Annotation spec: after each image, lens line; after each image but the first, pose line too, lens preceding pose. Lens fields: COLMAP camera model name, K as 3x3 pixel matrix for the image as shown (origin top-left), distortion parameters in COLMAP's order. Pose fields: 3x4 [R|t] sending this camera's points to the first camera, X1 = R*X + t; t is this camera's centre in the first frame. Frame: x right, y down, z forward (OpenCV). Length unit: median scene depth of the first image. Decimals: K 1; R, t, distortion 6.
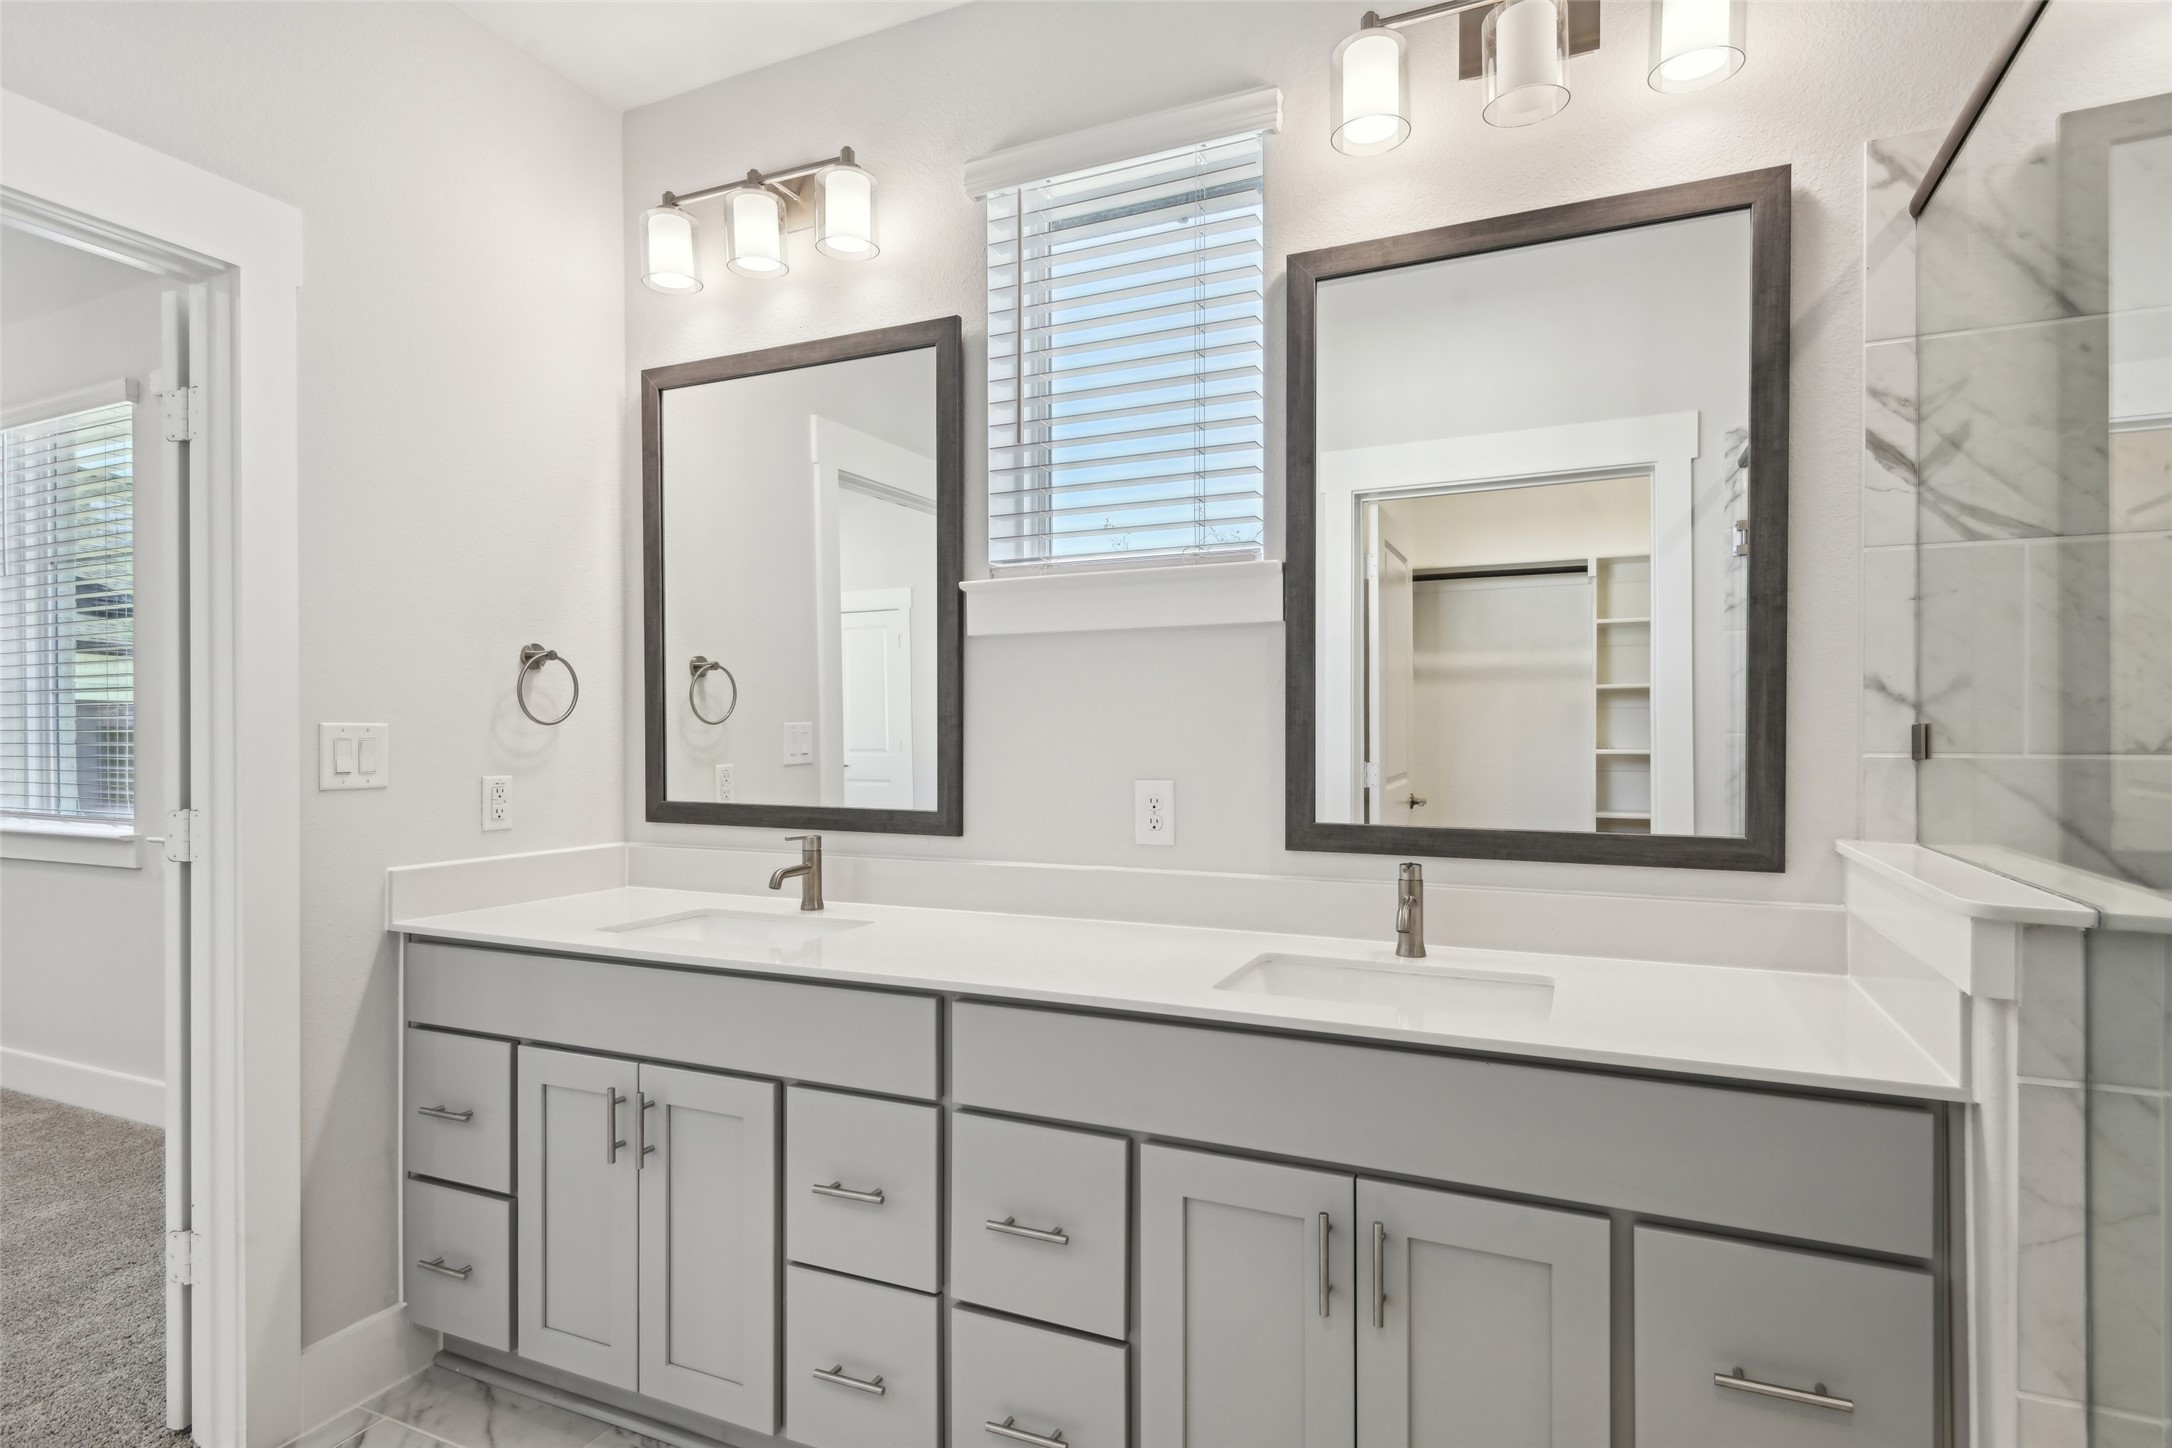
lens RADIAL K [[1075.4, 0, 1091.9], [0, 1075.4, 731.2], [0, 0, 1]] dist [0.013158, -0.006350]
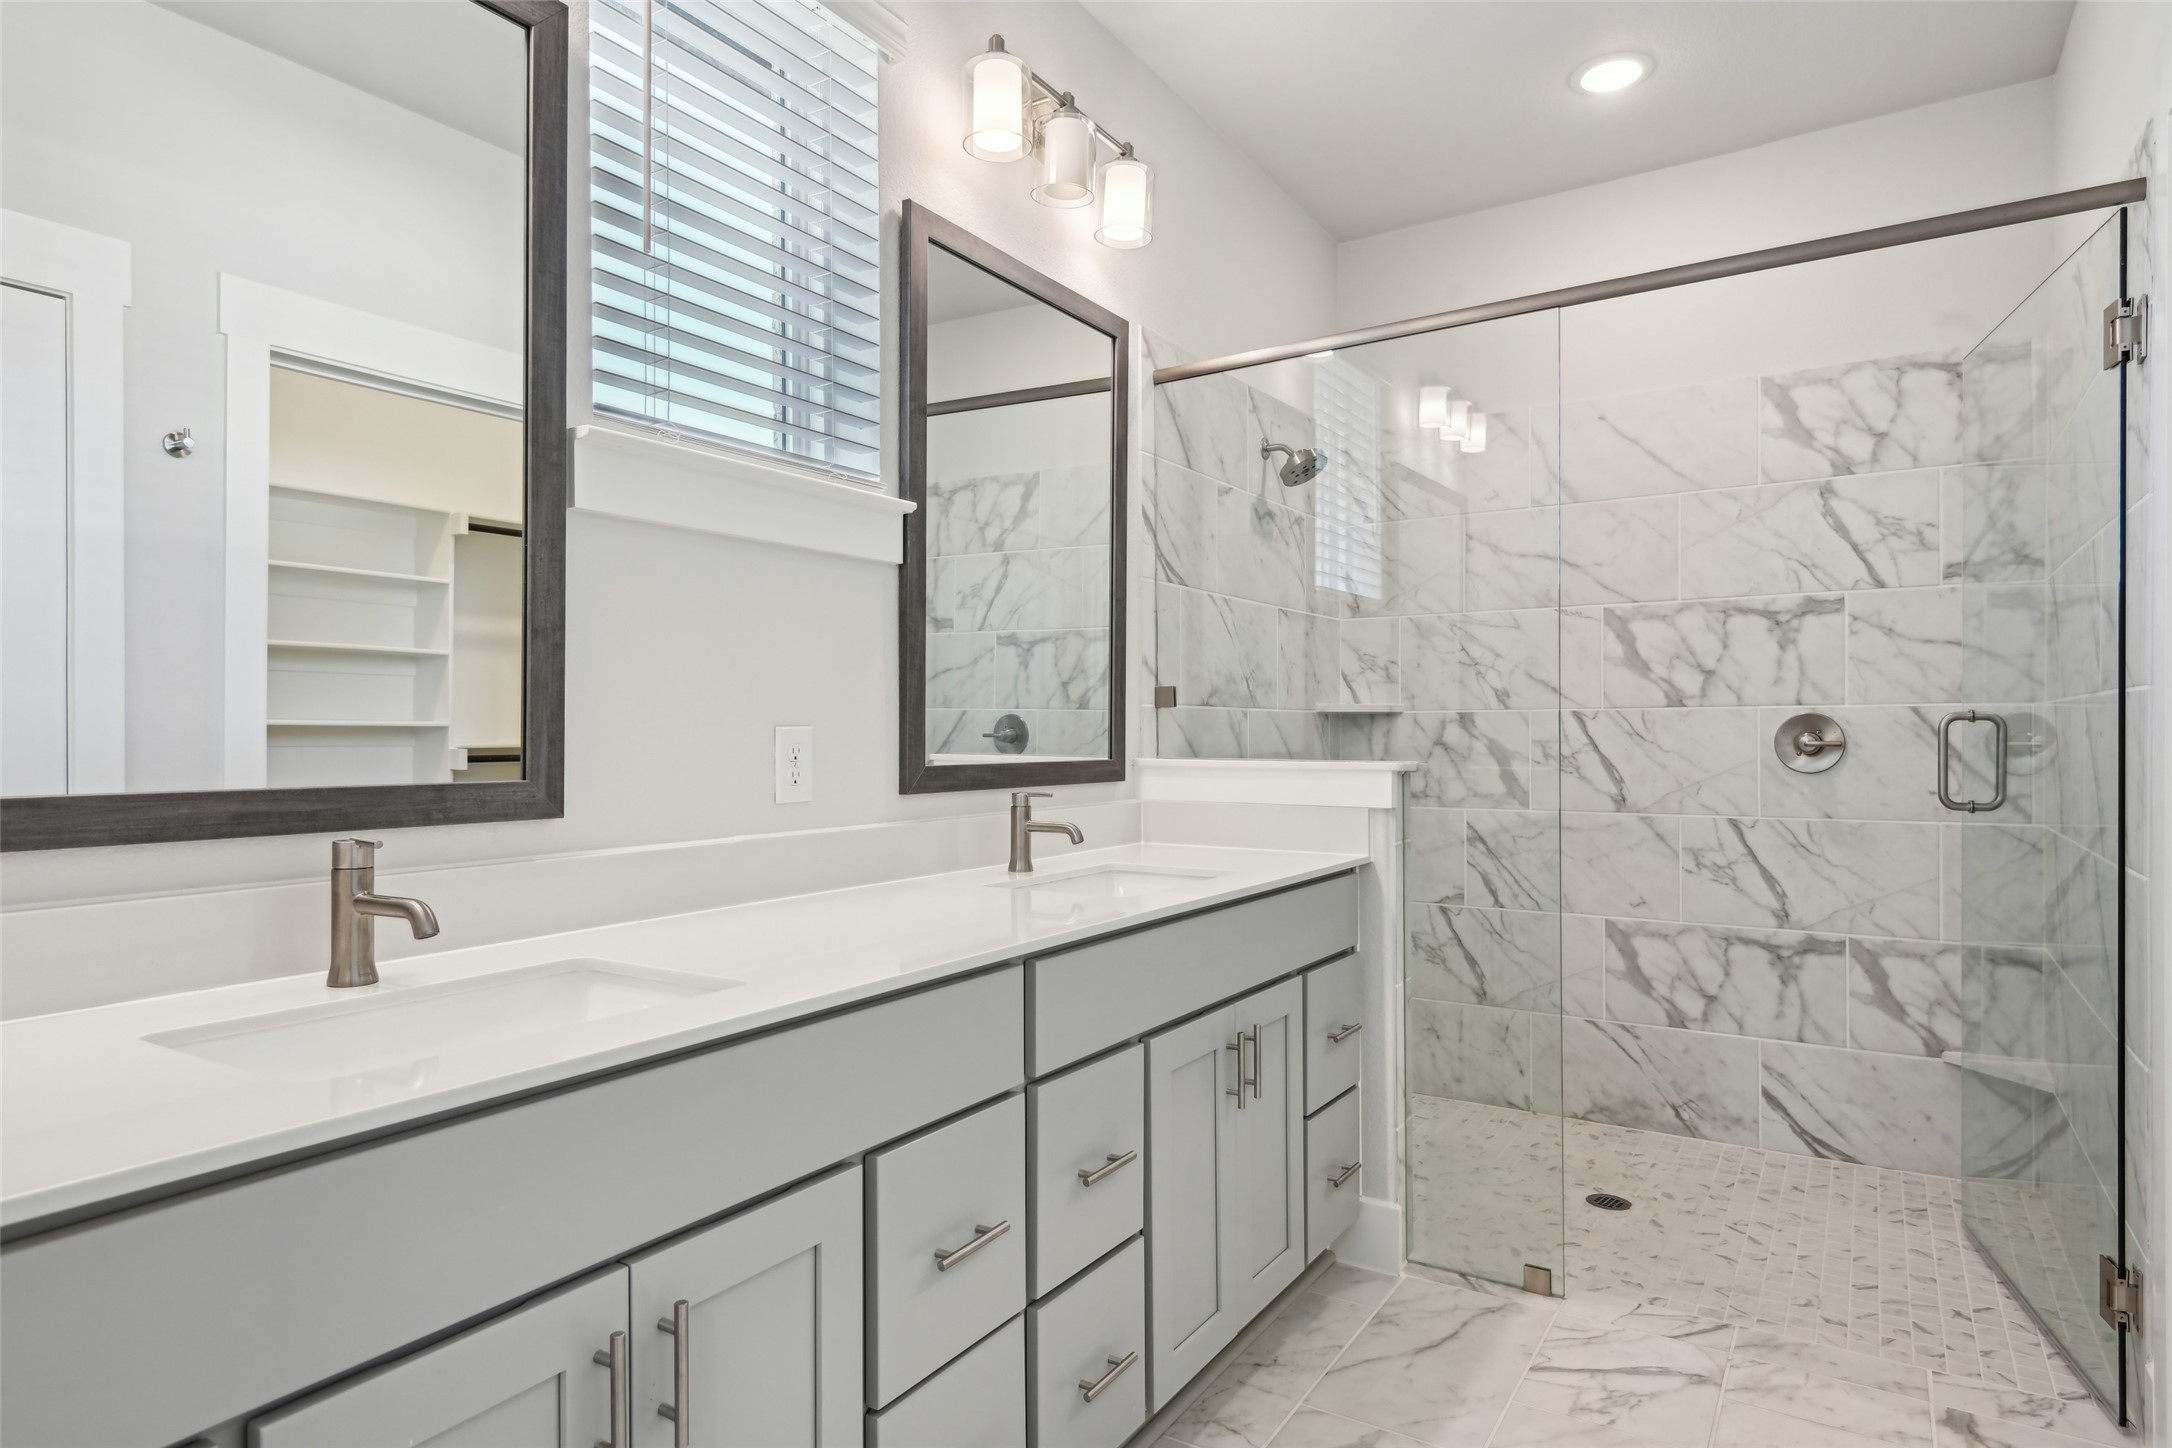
lens RADIAL K [[1220.4, 0, 1092.5], [0, 1220.4, 724.0], [0, 0, 1]] dist [0.014165, -0.009141]
pose [[0.151436, 0.005690, 0.988451, -1.010316], [-0.005122, 0.999975, -0.004971, 0.055240], [-0.988454, -0.004310, 0.151462, 0.730871]]
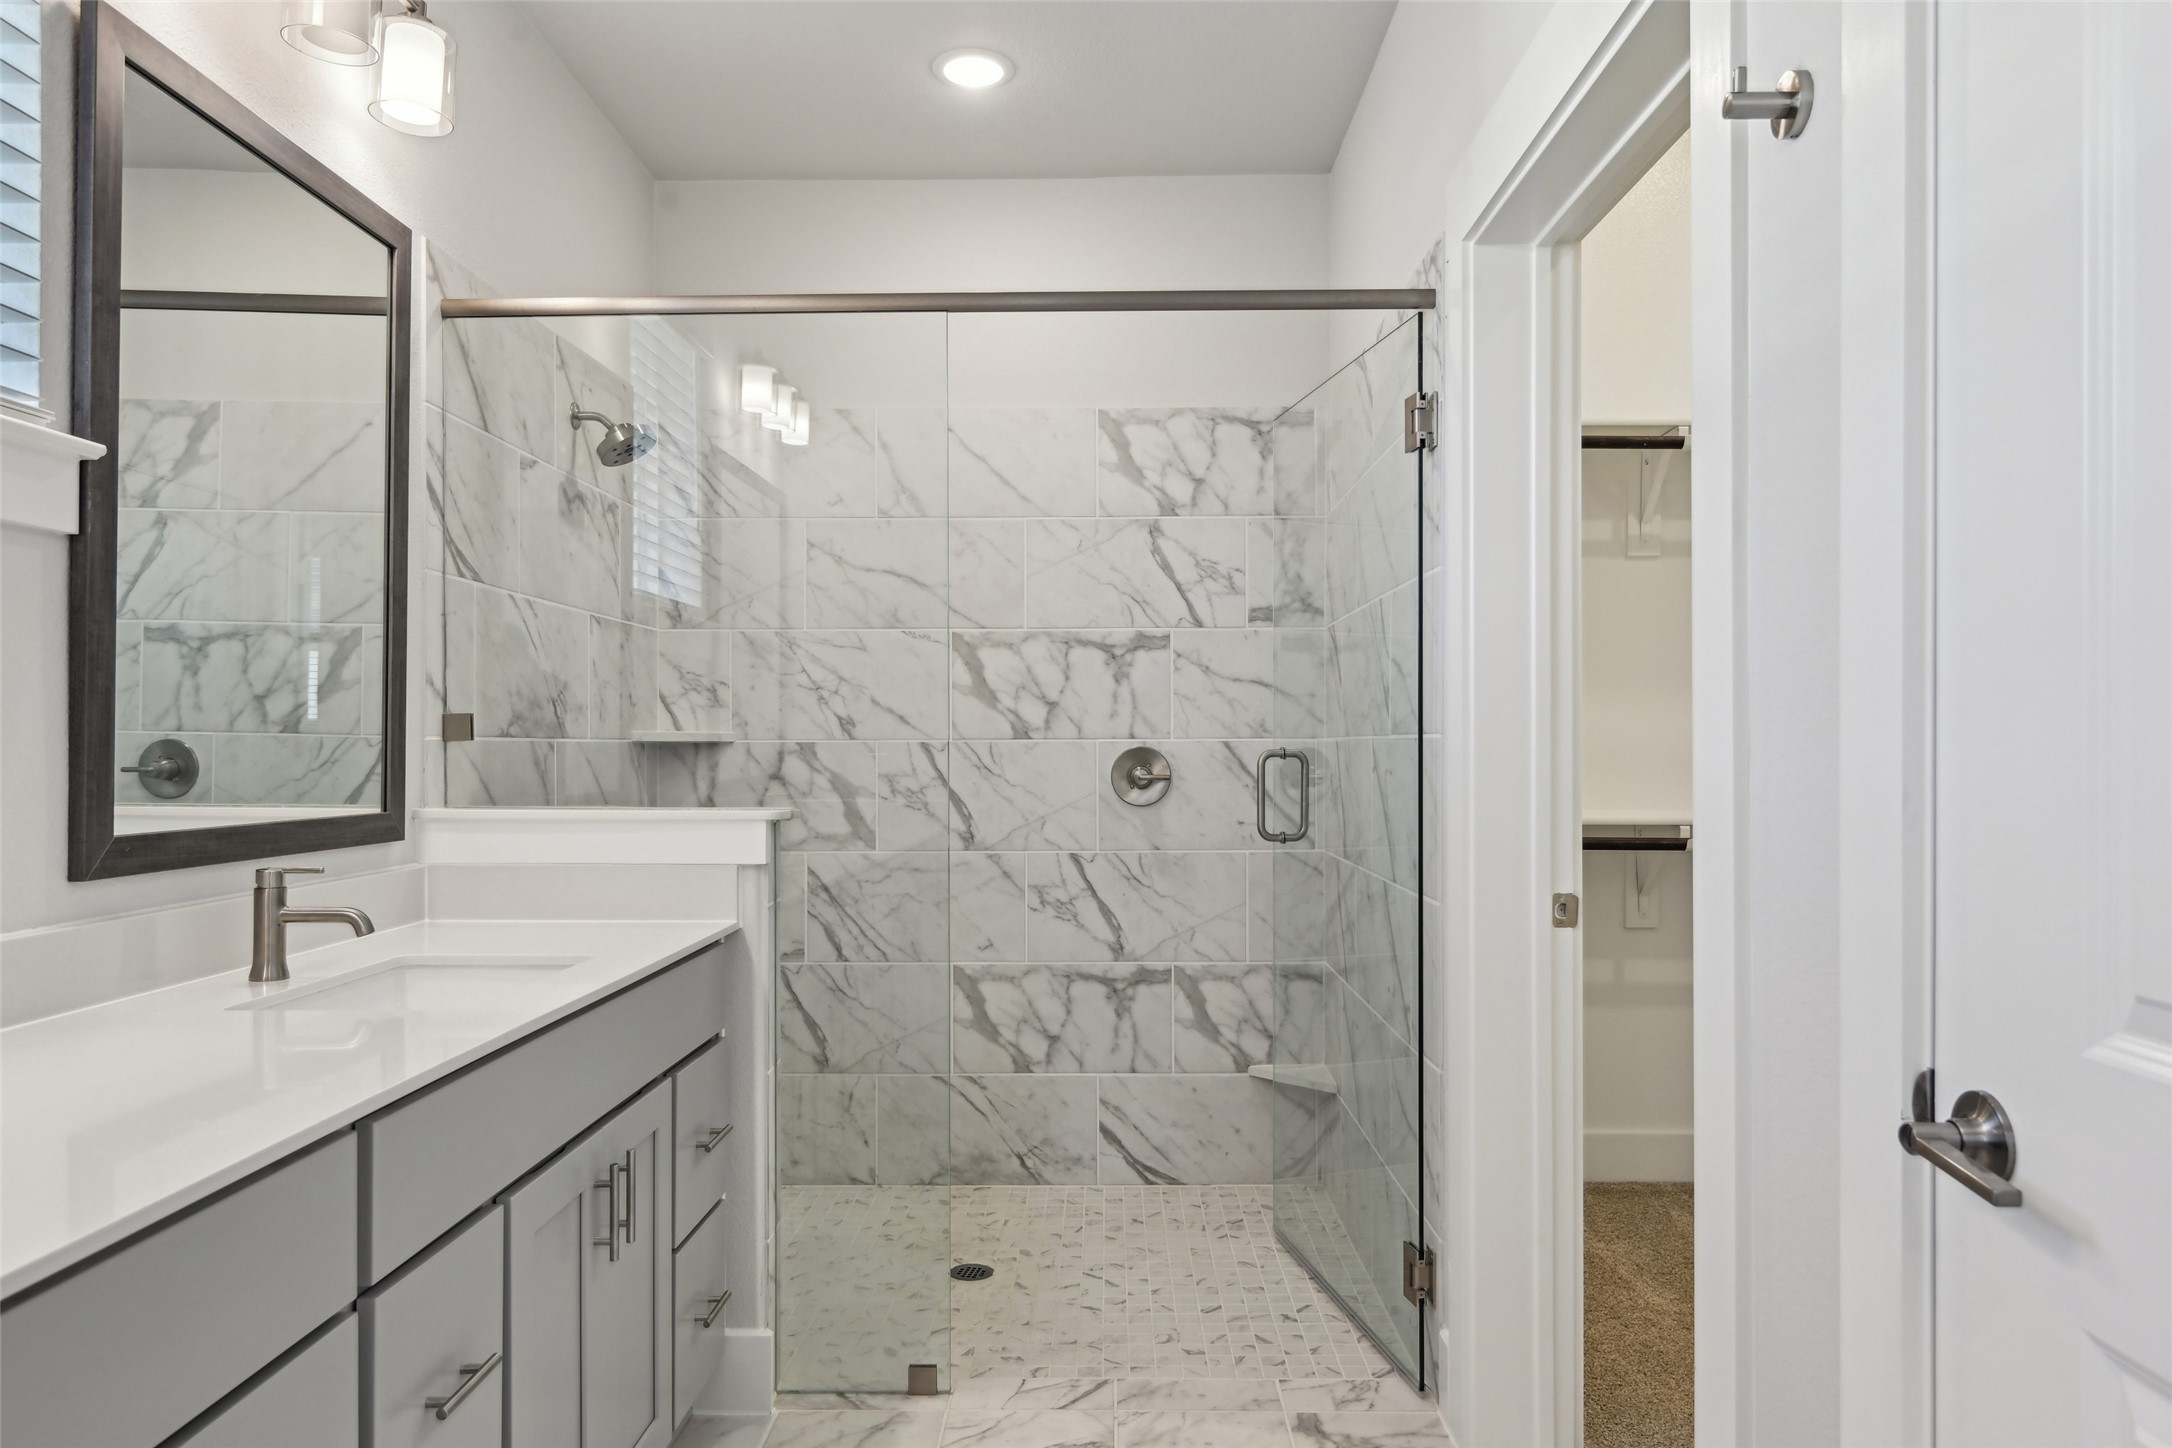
lens RADIAL K [[1393.9, 0, 1100.6], [0, 1393.9, 727.3], [0, 0, 1]] dist [0.010234, -0.009902]
pose [[-0.396140, 0.012373, 0.918107, -0.952569], [-0.006279, 0.999849, -0.016184, 0.028063], [-0.918169, -0.012176, -0.396003, 0.849915]]
